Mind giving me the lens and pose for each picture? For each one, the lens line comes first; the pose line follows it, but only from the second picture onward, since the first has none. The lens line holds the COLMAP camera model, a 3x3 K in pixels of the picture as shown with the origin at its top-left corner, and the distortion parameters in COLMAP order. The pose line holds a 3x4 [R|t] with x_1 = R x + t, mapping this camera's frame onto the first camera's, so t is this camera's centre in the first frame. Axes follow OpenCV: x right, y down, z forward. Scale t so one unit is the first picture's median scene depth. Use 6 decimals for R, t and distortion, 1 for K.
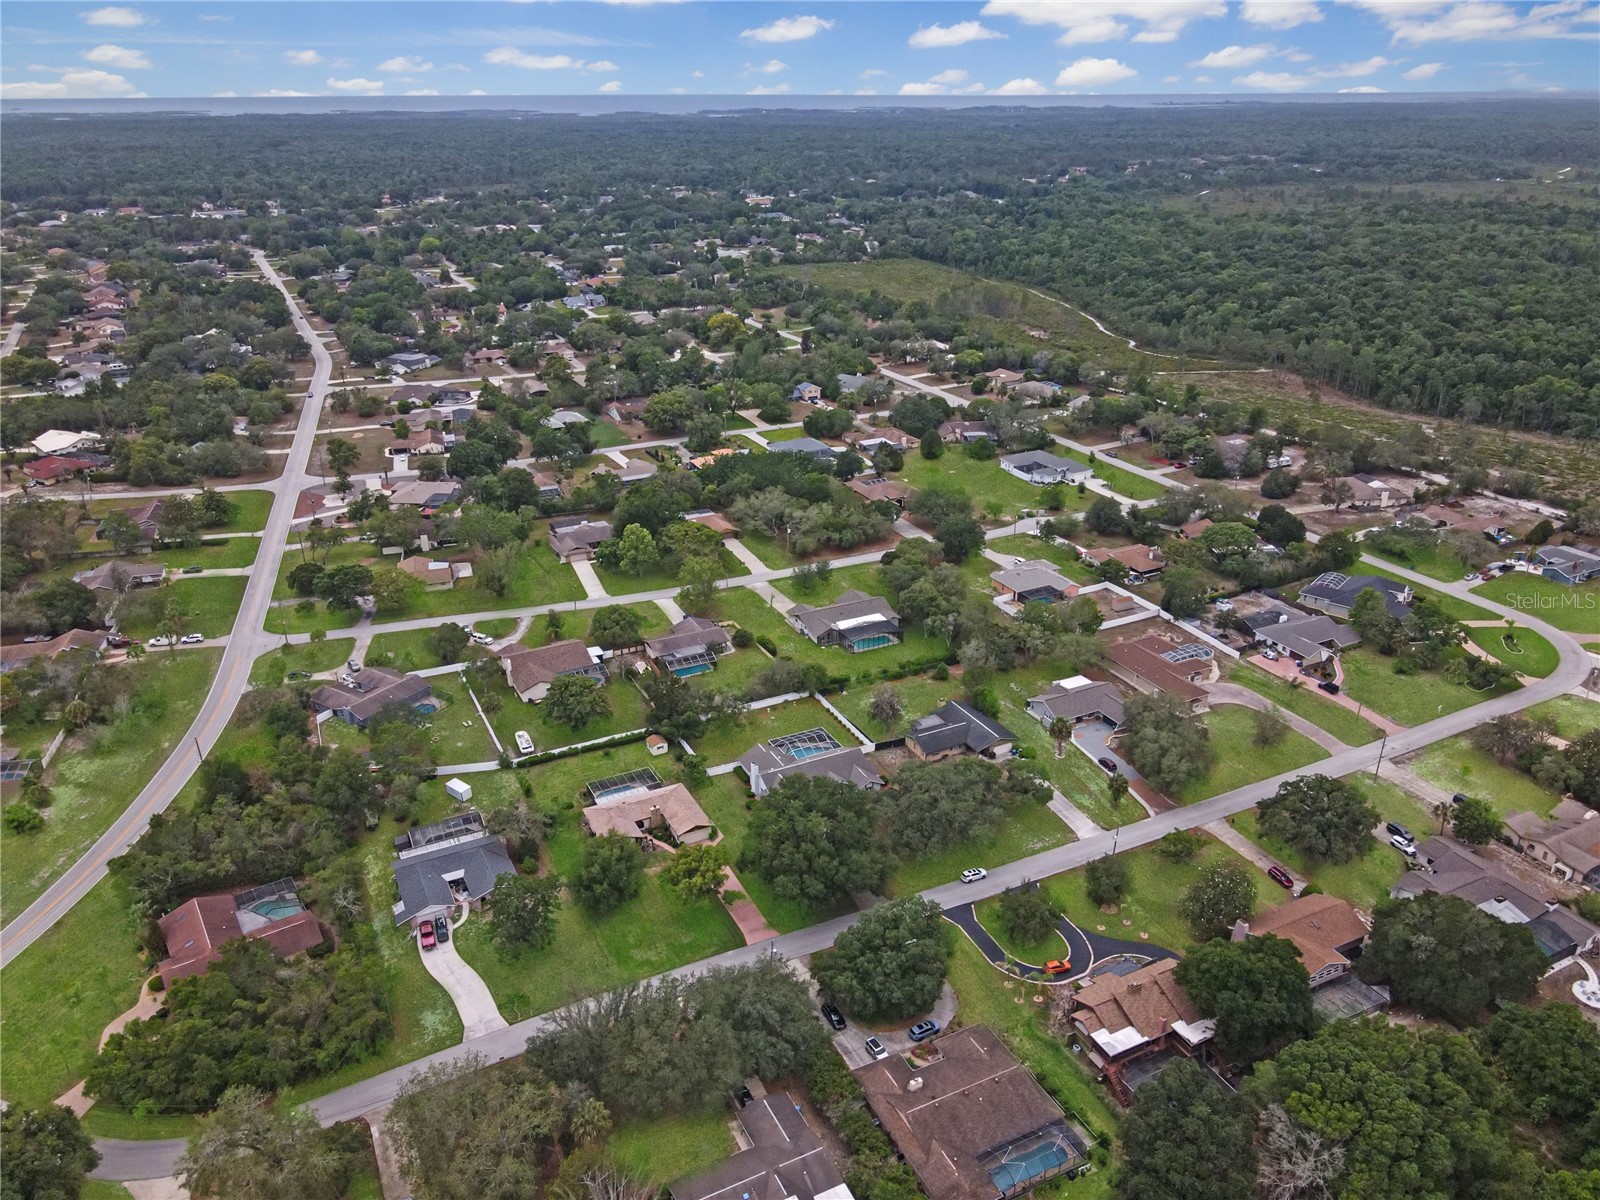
lens RADIAL K [[1173.3, 0, 802.0], [0, 1173.3, 600.0], [0, 0, 1]] dist [0.002370, 0.034758]
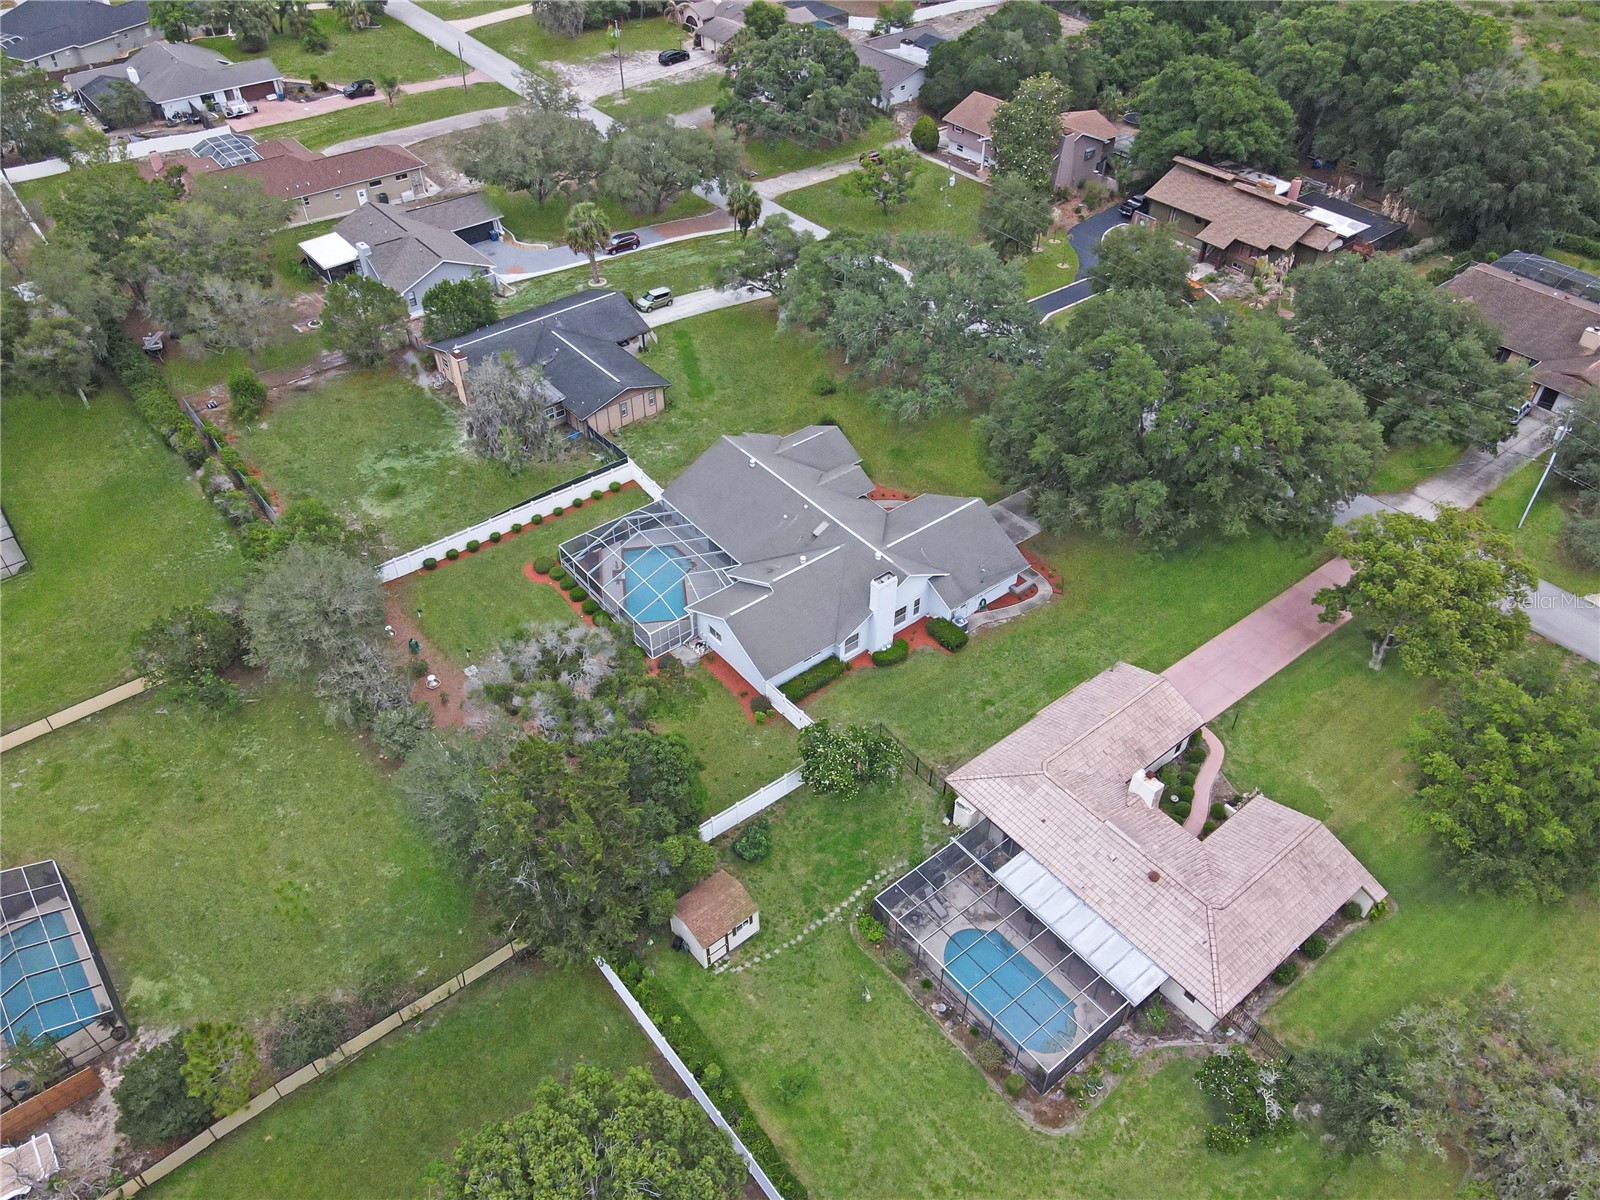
lens RADIAL K [[1170.8, 0, 801.7], [0, 1170.8, 603.3], [0, 0, 1]] dist [0.003561, 0.019474]
pose [[-0.206117, -0.647720, 0.733467, -0.262718], [0.393572, 0.631385, 0.668172, -0.086365], [-0.895889, 0.426394, 0.124785, 0.877219]]
